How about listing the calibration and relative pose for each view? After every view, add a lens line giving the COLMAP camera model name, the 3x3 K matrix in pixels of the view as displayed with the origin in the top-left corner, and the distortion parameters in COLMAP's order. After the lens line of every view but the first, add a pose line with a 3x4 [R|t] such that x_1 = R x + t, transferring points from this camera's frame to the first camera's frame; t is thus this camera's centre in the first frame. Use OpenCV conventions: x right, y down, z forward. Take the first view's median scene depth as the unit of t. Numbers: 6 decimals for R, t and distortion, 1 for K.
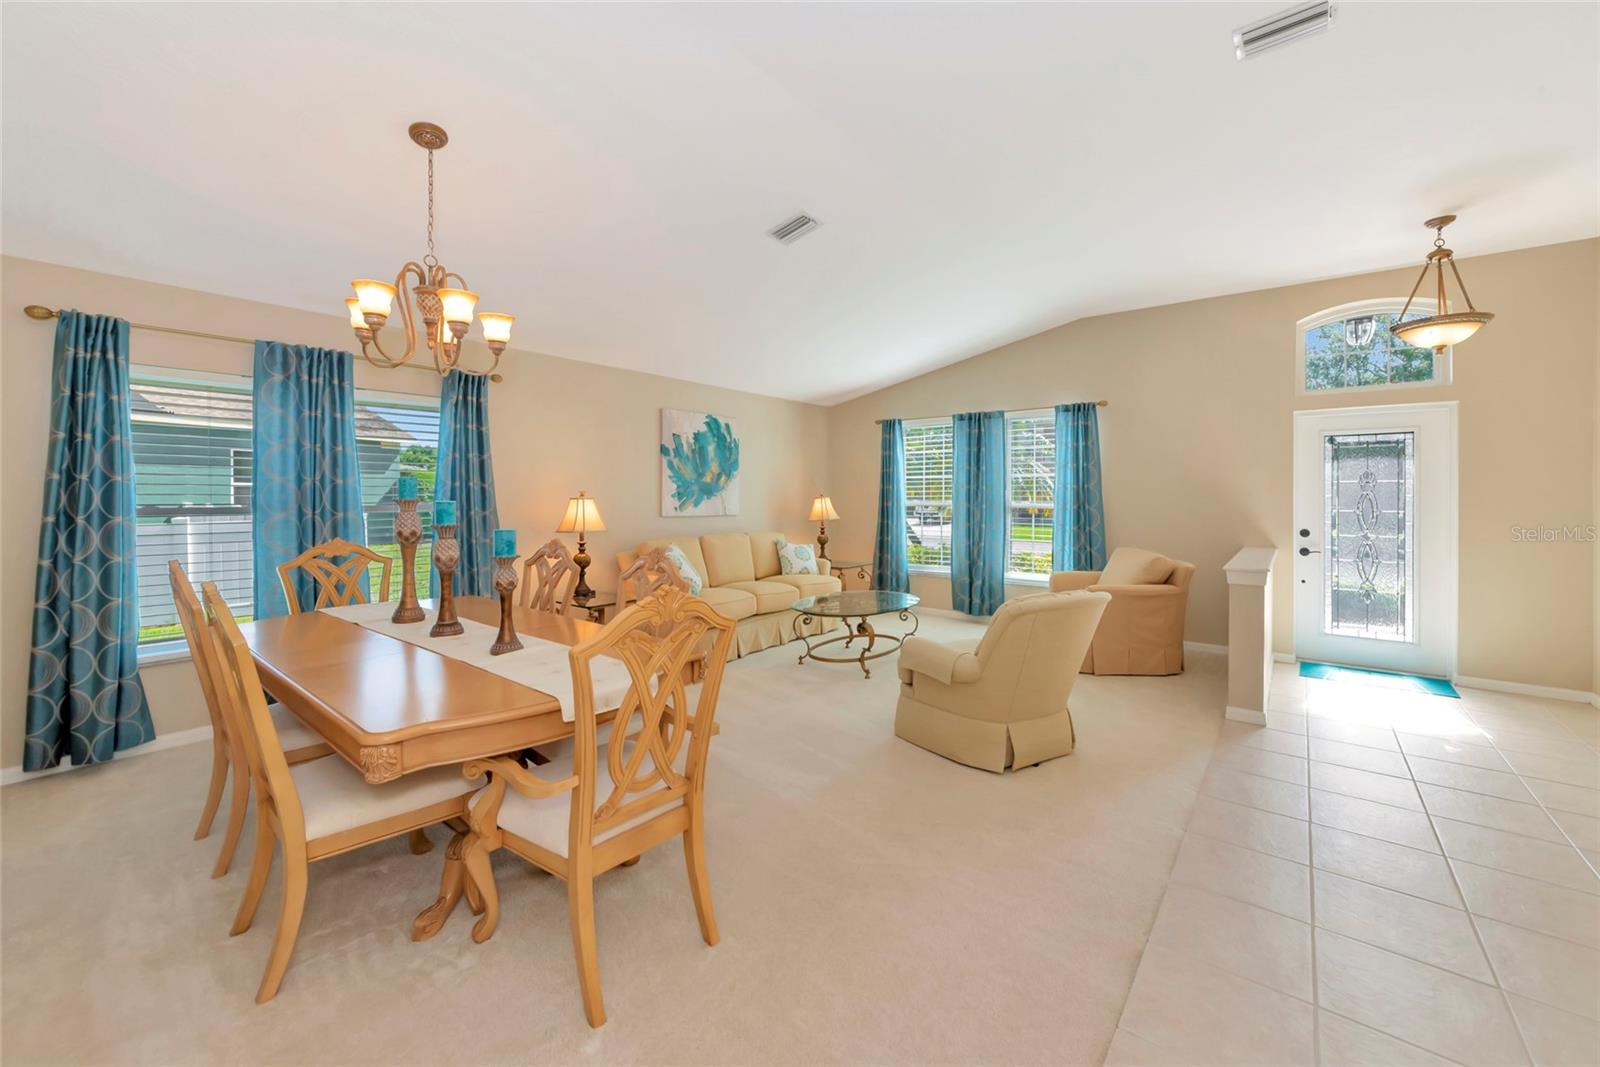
lens RADIAL K [[625.8, 0, 804.9], [0, 625.8, 493.9], [0, 0, 1]] dist [-0.000501, -0.009472]
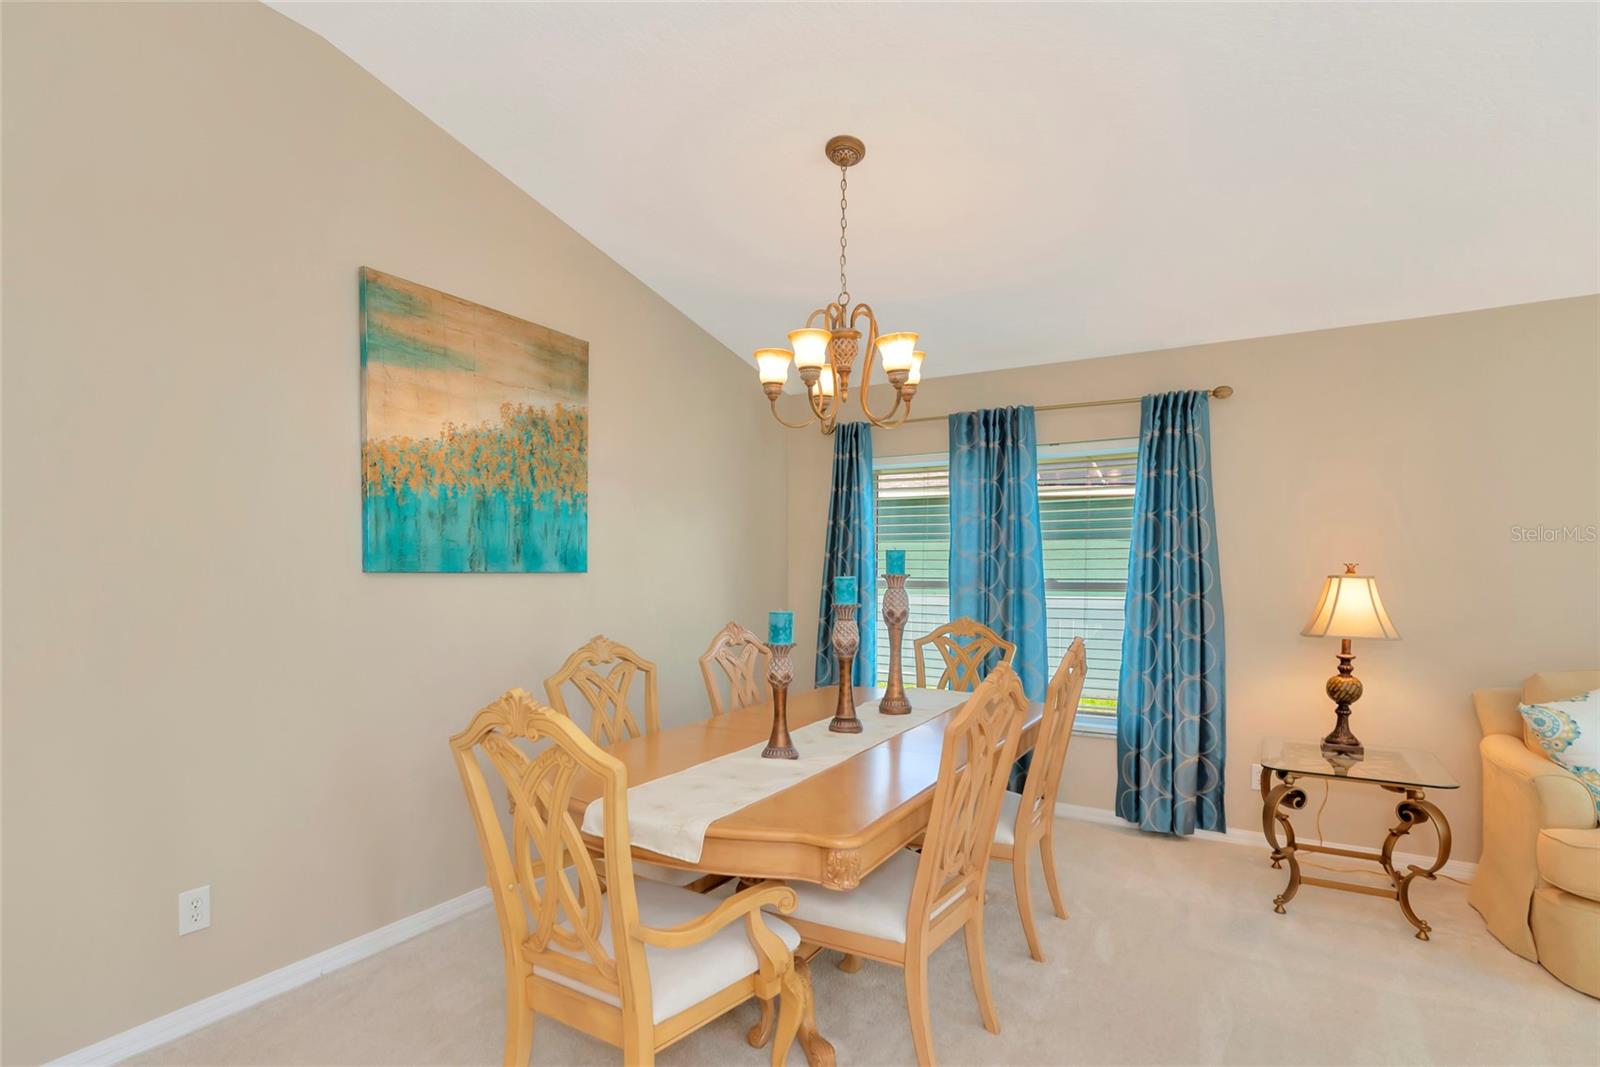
lens RADIAL K [[797.3, 0, 797.8], [0, 797.3, 599.4], [0, 0, 1]] dist [0.000262, 0.000158]
pose [[0.138154, 0.038230, -0.989673, 0.248193], [0.000303, 0.999253, 0.038643, 0.000491], [0.990411, -0.005639, 0.138039, 0.386862]]
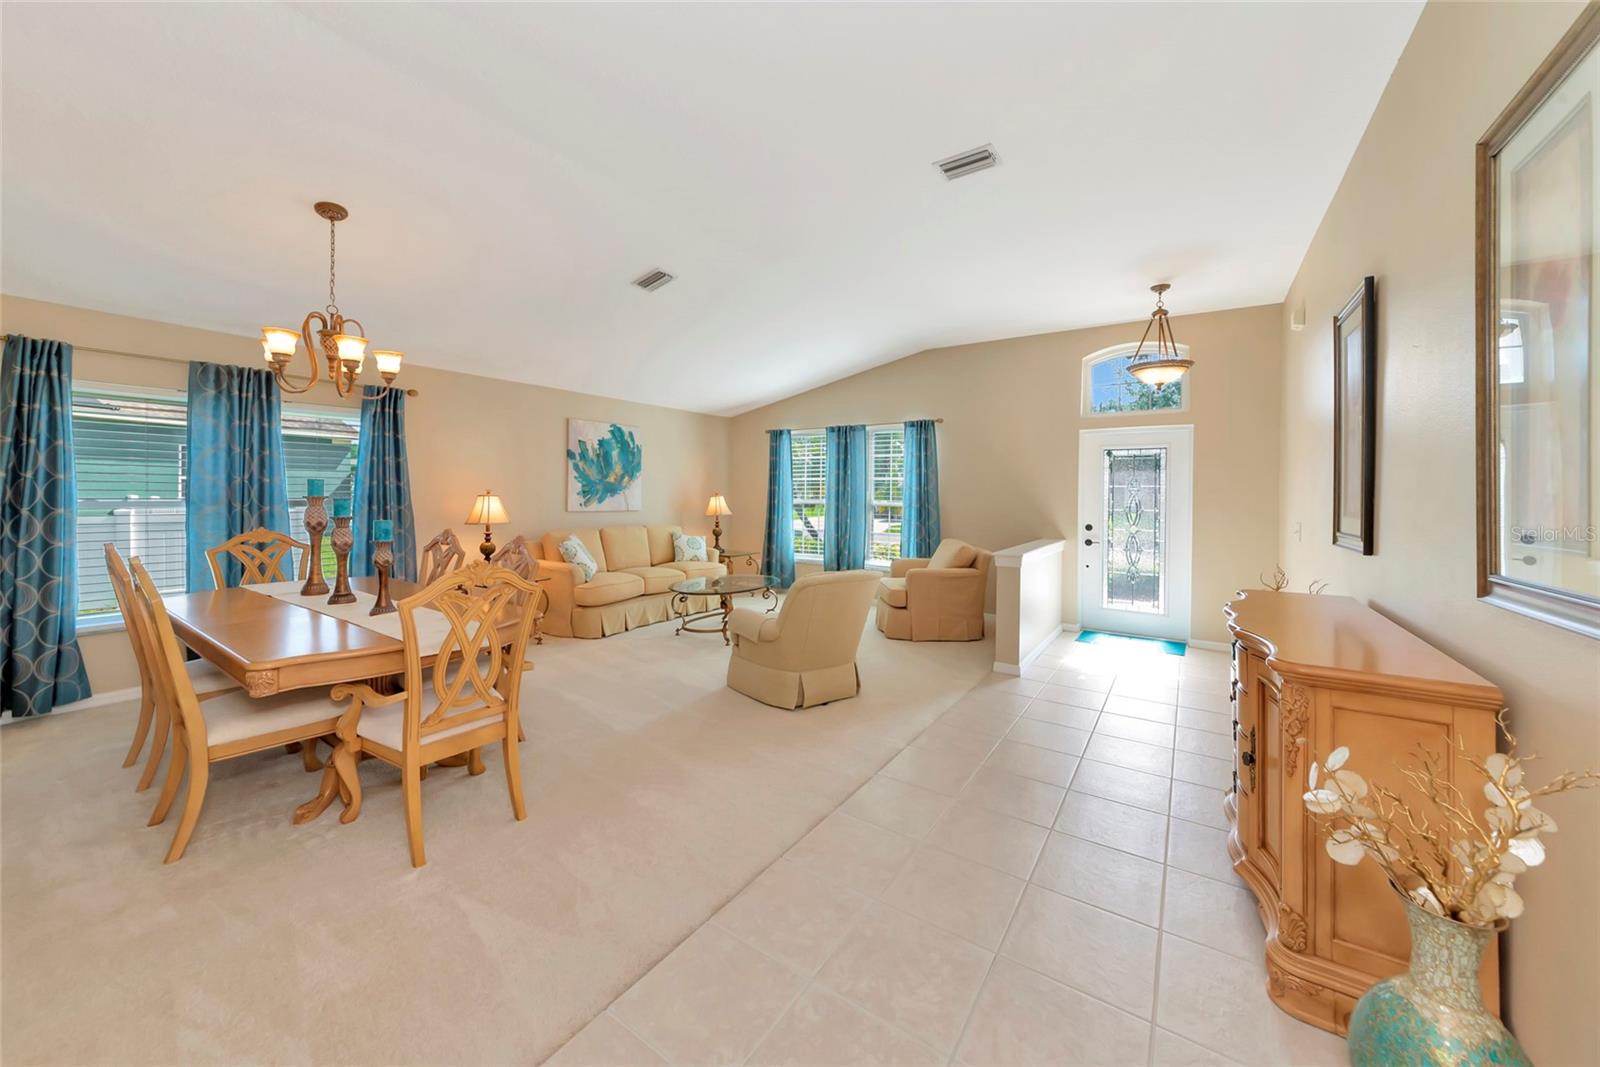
lens RADIAL K [[580.1, 0, 792.4], [0, 580.1, 488.9], [0, 0, 1]] dist [-0.007105, -0.000101]
pose [[0.997709, 0.008544, 0.067107, 0.129046], [-0.008263, 0.999956, -0.004469, -0.004716], [-0.067142, 0.003904, 0.997736, -0.116514]]
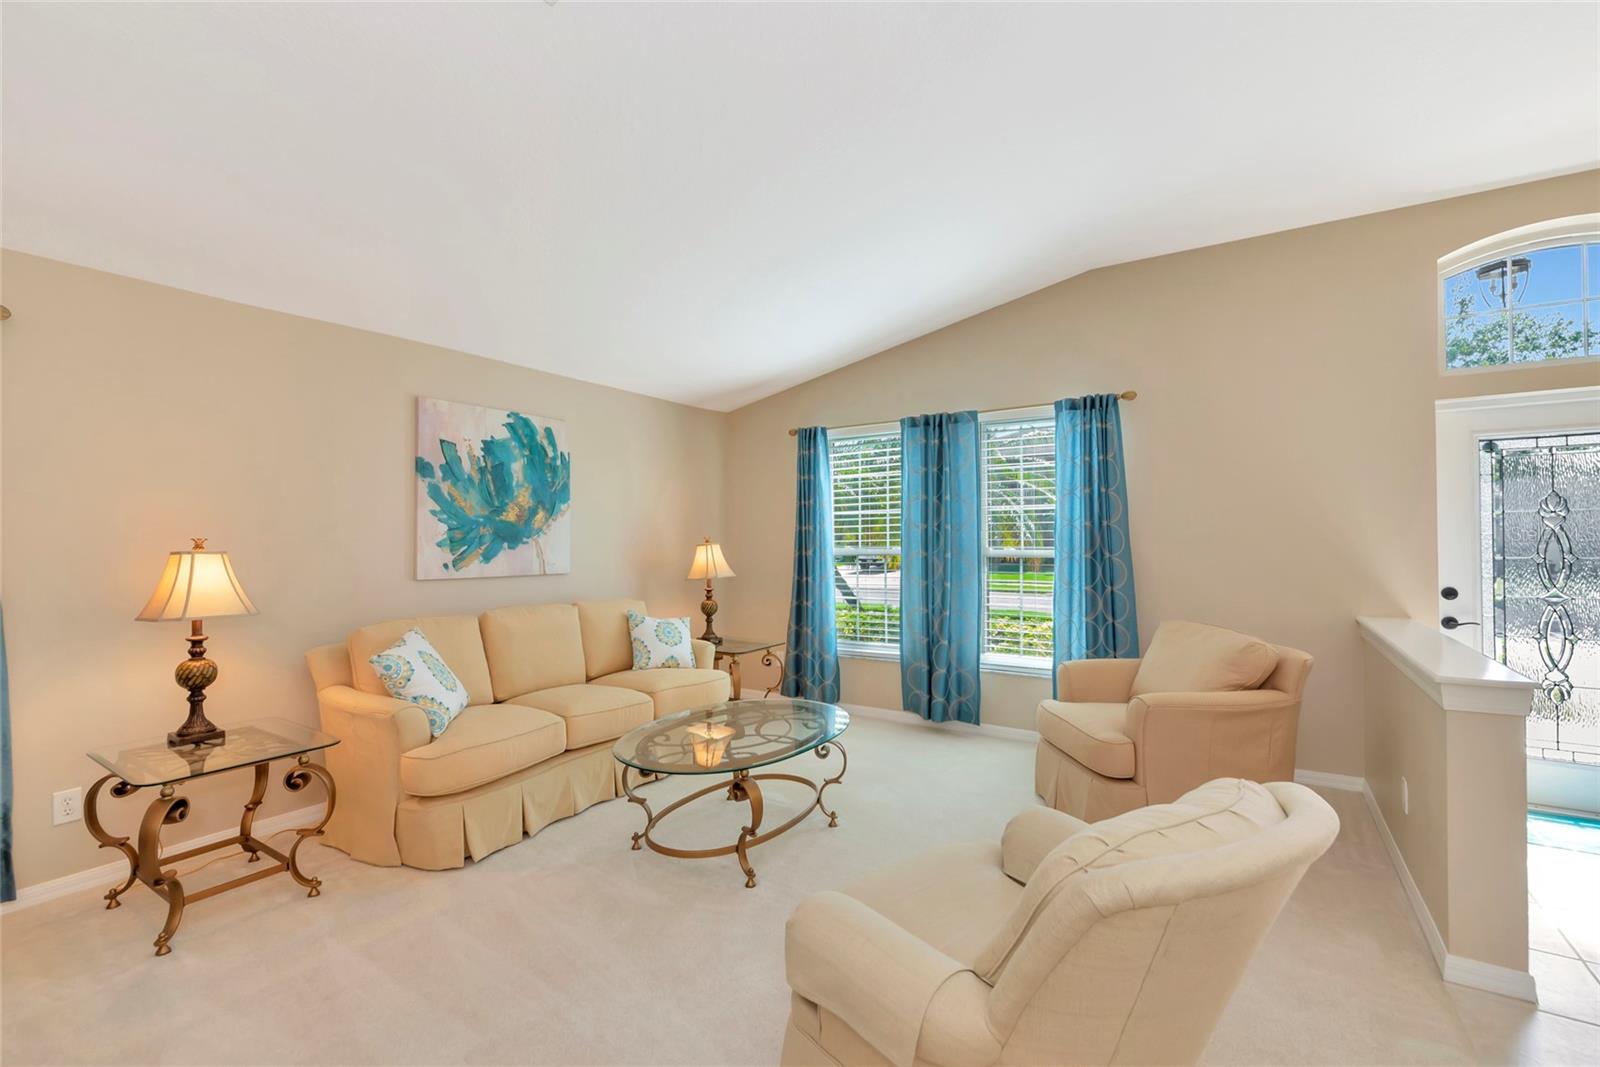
lens RADIAL K [[688.5, 0, 800.6], [0, 688.5, 527.3], [0, 0, 1]] dist [-0.011971, 0.000210]
pose [[0.995810, -0.007065, 0.091171, 0.080069], [0.008459, 0.999853, -0.014909, -0.000393], [-0.091053, 0.015617, 0.995724, 0.360321]]
